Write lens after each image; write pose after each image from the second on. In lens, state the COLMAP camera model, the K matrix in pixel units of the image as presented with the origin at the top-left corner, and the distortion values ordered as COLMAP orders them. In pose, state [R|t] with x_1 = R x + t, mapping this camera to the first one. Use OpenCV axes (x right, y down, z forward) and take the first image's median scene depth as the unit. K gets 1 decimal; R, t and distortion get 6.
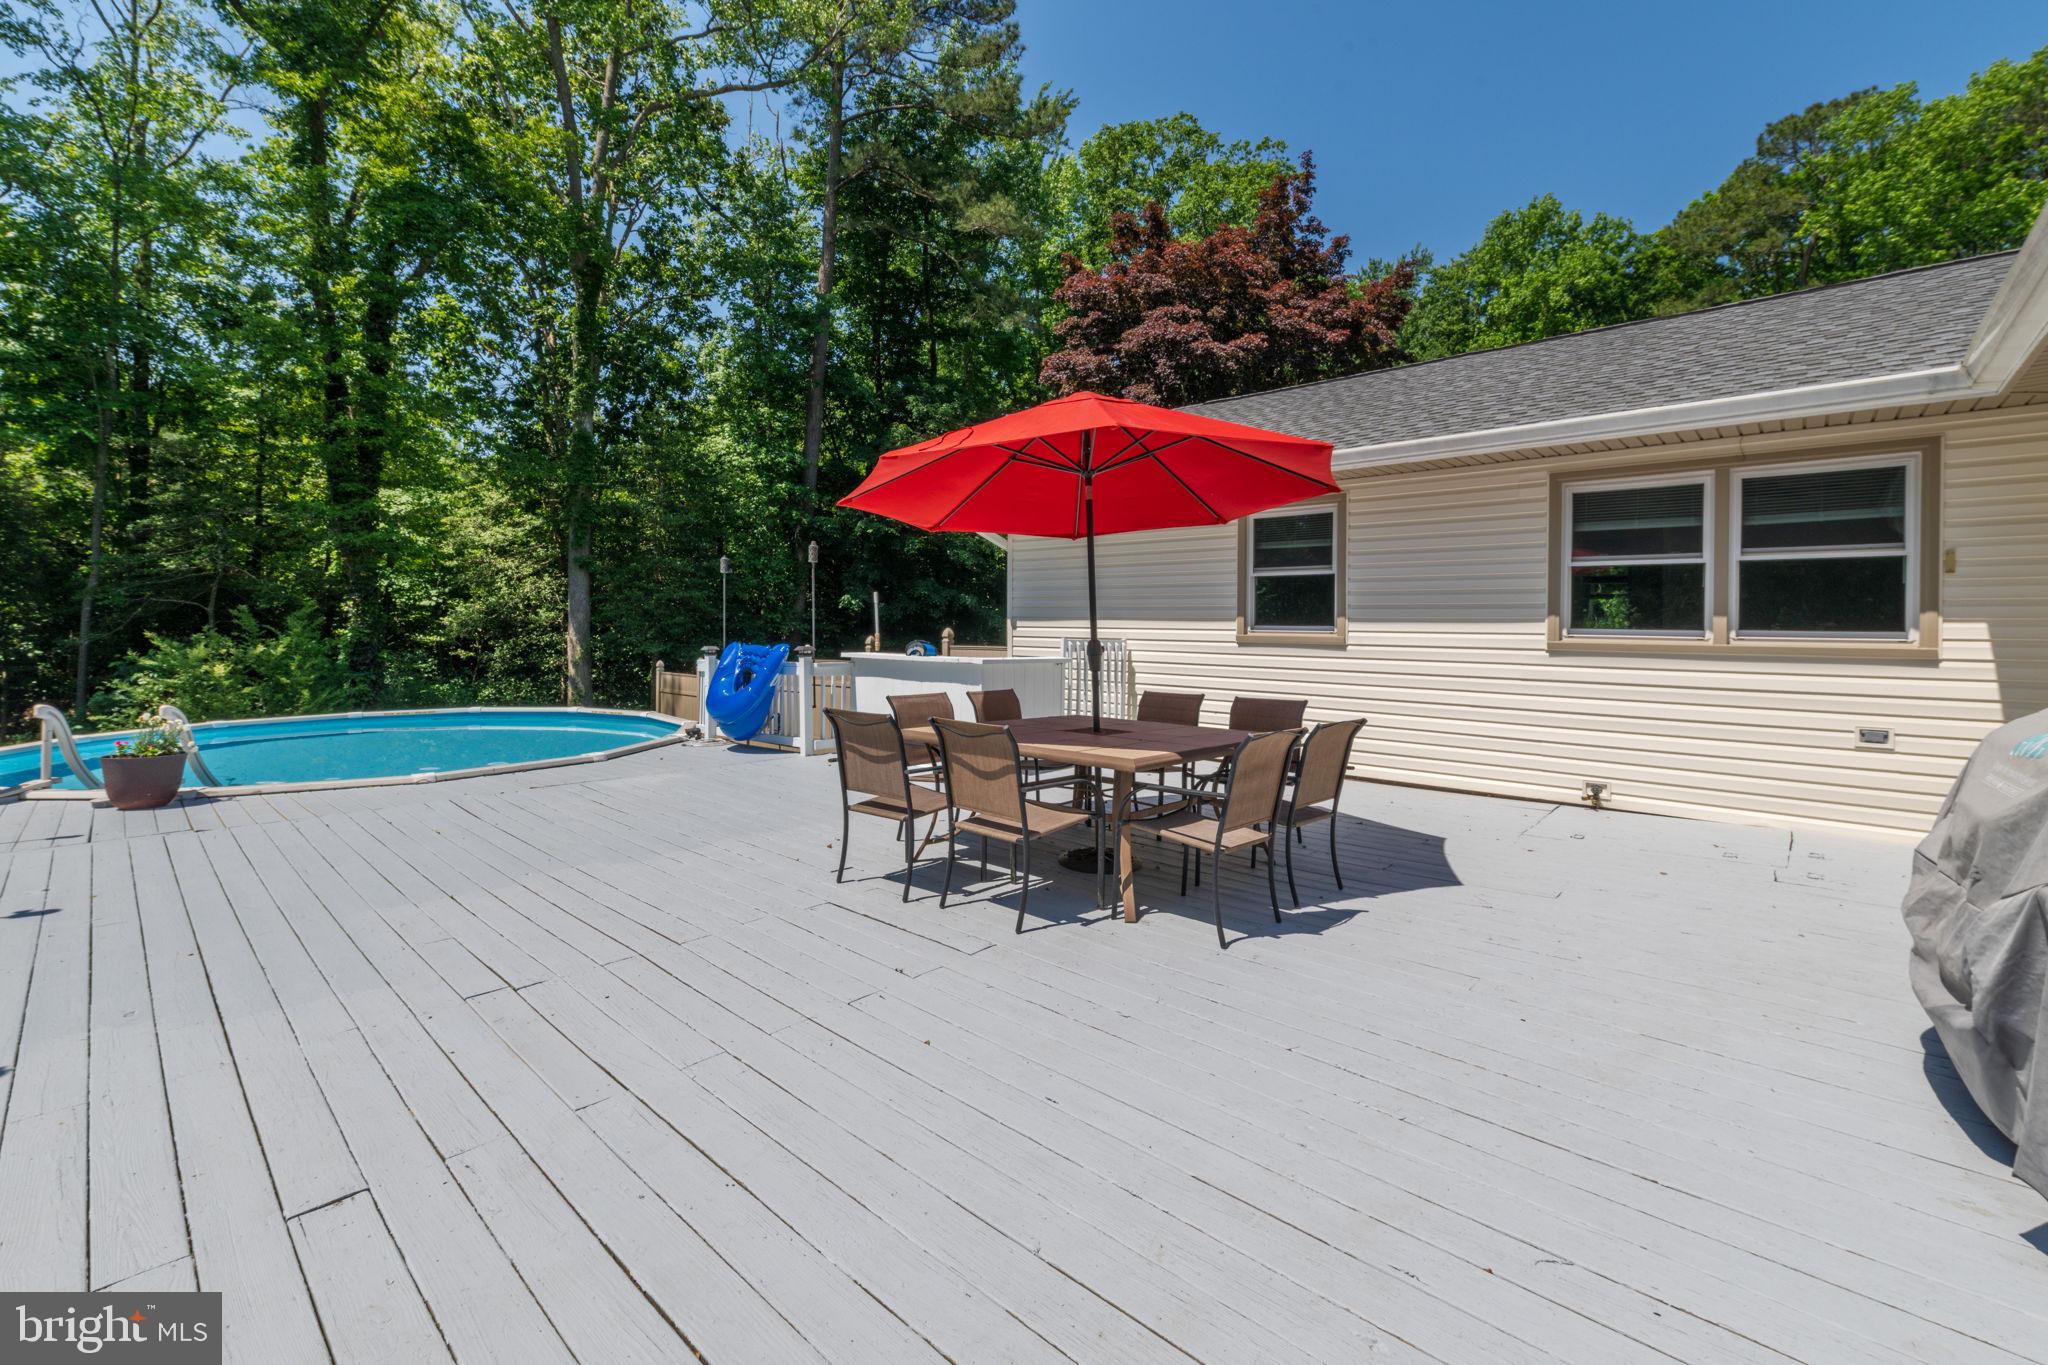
lens RADIAL K [[852.6, 0, 1014.6], [0, 852.6, 632.4], [0, 0, 1]] dist [0.002140, 0.000414]
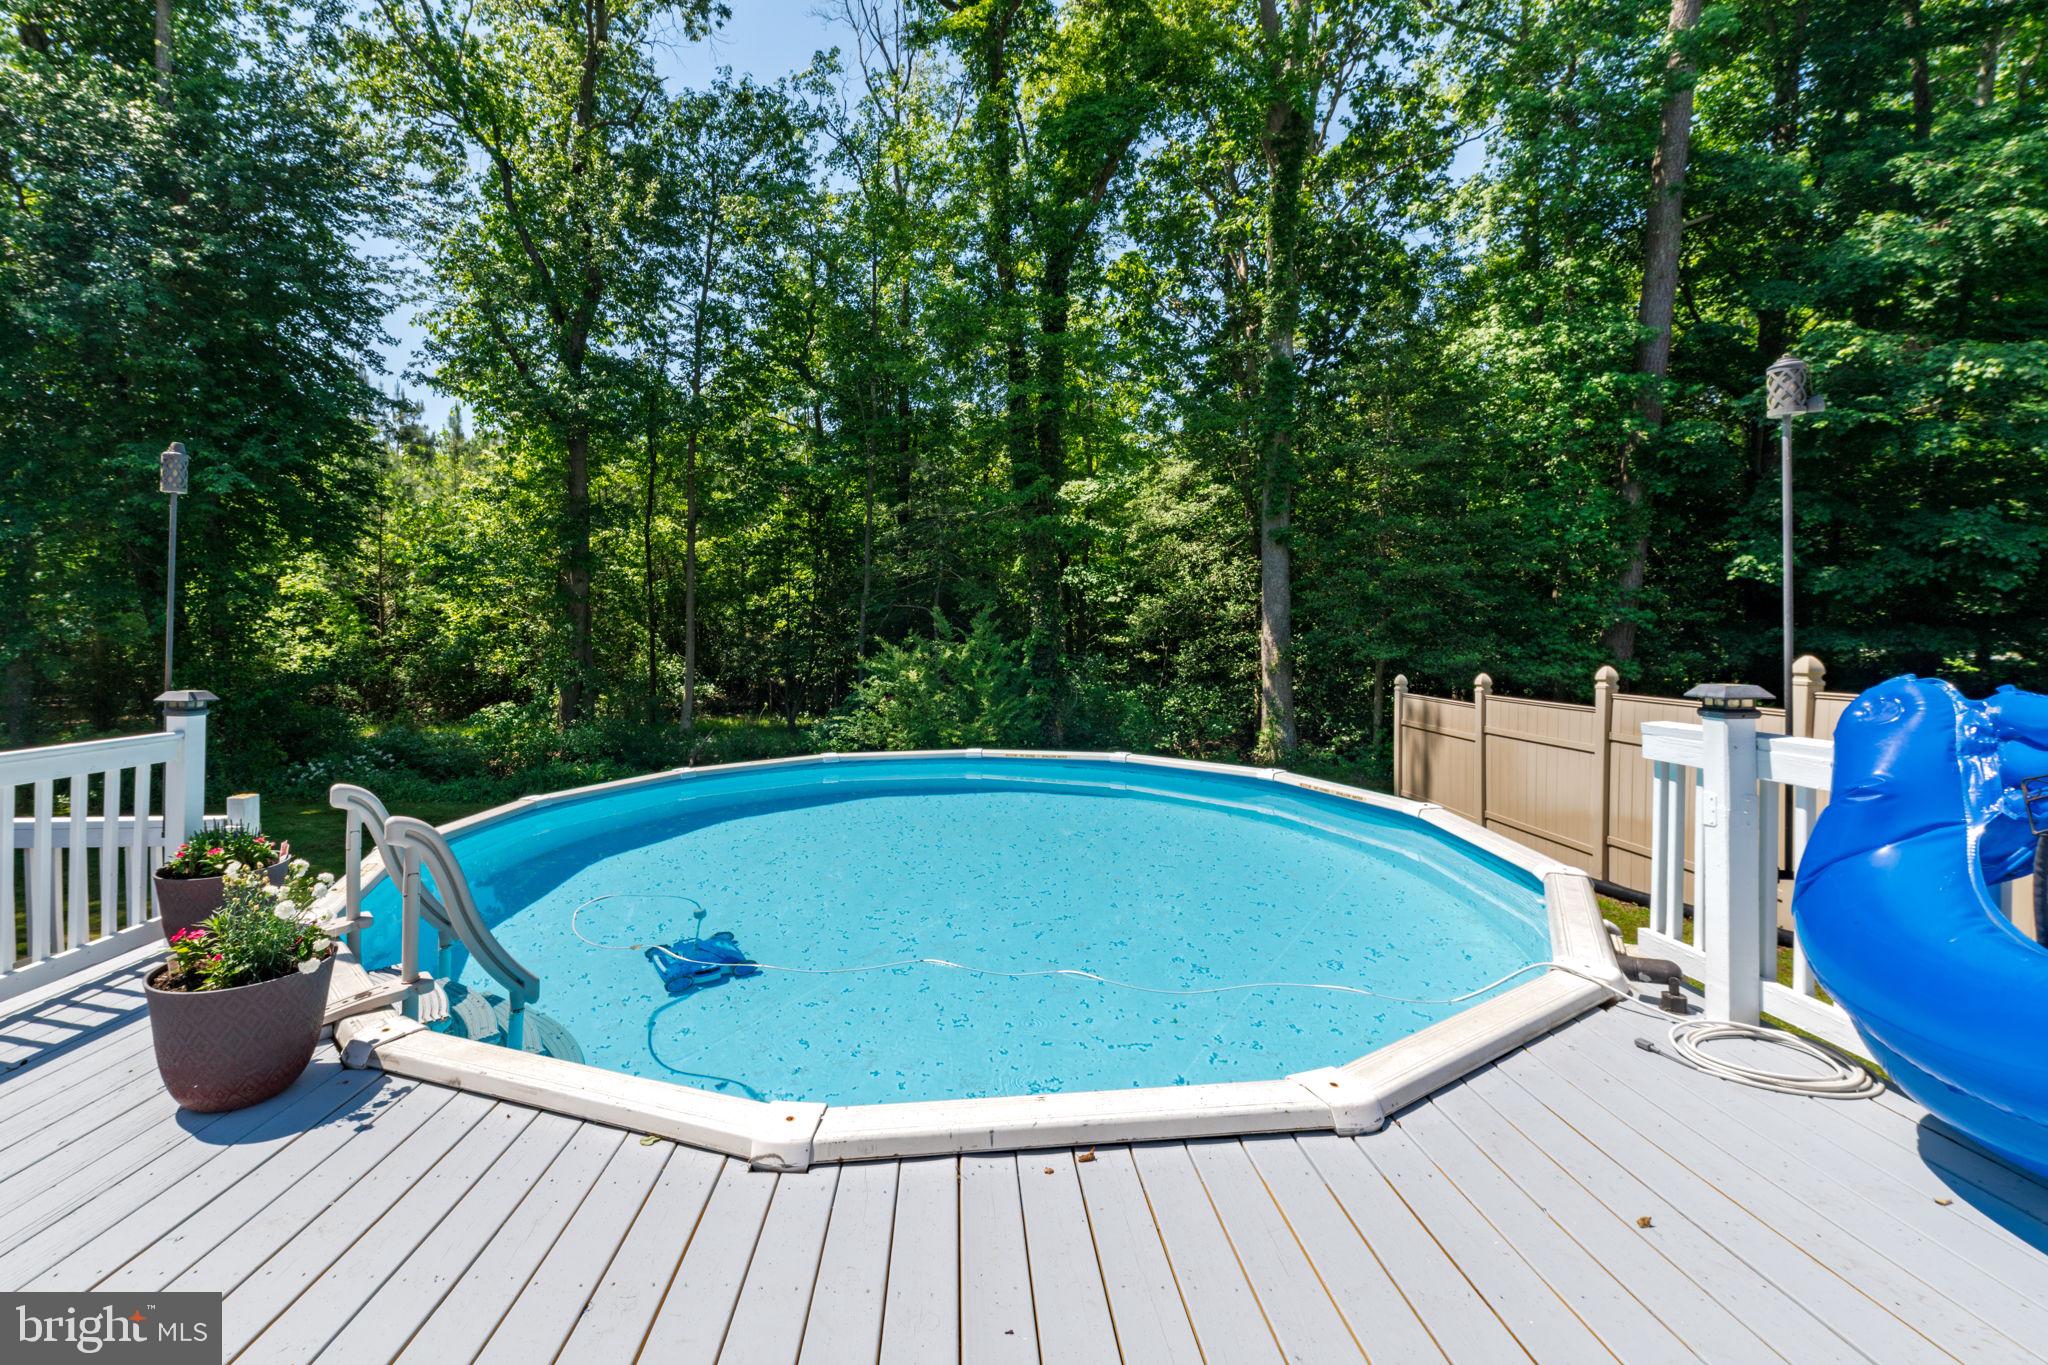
lens RADIAL K [[852.6, 0, 928.5], [0, 852.6, 654.0], [0, 0, 1]] dist [0.002140, 0.000414]
pose [[0.652737, 0.008856, -0.757533, -0.134784], [0.015031, 0.999583, 0.024637, -0.002214], [0.757435, -0.027468, 0.652332, 0.265441]]
